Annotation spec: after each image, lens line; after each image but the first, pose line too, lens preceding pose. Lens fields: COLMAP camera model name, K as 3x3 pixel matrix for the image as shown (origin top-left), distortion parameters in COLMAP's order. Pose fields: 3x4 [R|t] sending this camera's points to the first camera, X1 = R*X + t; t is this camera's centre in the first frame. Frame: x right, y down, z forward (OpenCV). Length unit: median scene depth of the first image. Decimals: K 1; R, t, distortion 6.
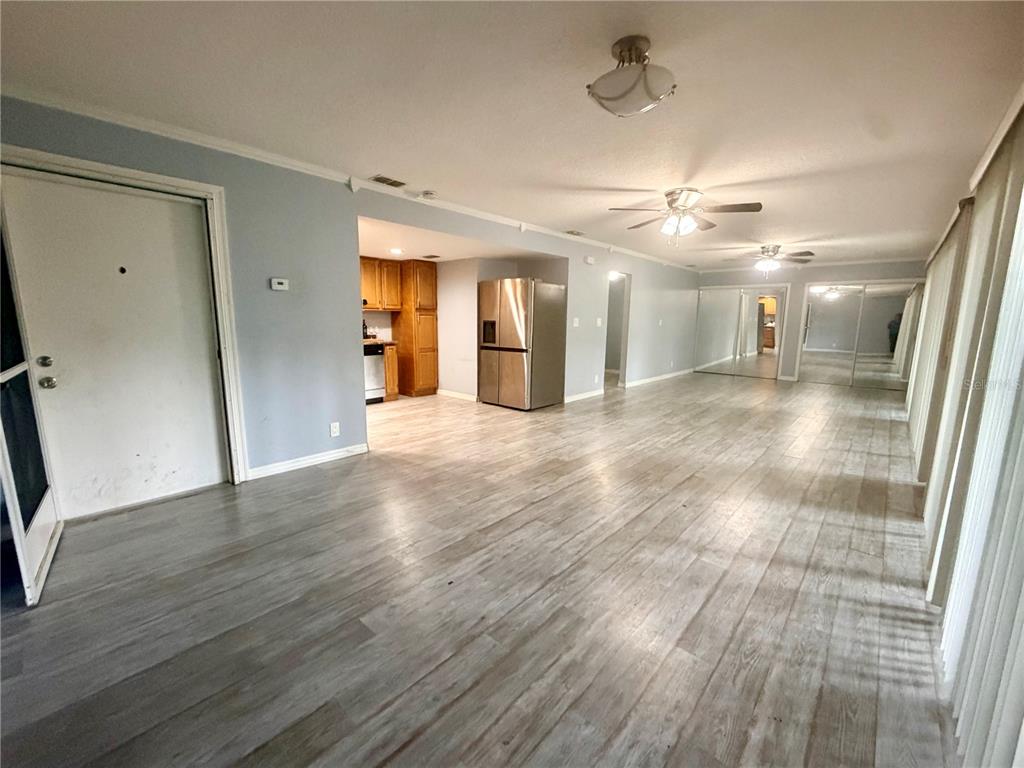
lens RADIAL K [[409.1, 0, 505.4], [0, 409.1, 383.2], [0, 0, 1]] dist [-0.001323, -0.000118]
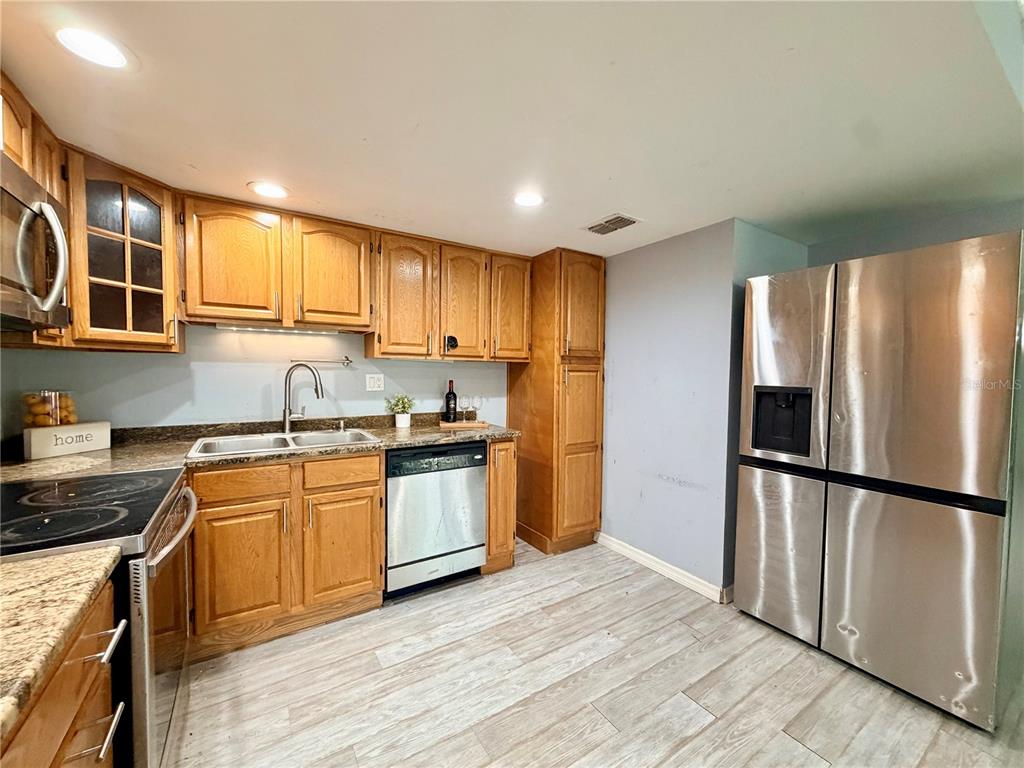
lens RADIAL K [[409.1, 0, 514.1], [0, 409.1, 384.9], [0, 0, 1]] dist [-0.001323, -0.000118]
pose [[0.969159, 0.010148, -0.246227, -0.157184], [-0.042099, 0.991282, -0.124850, -0.092203], [0.242814, 0.131366, 0.961137, 0.554387]]
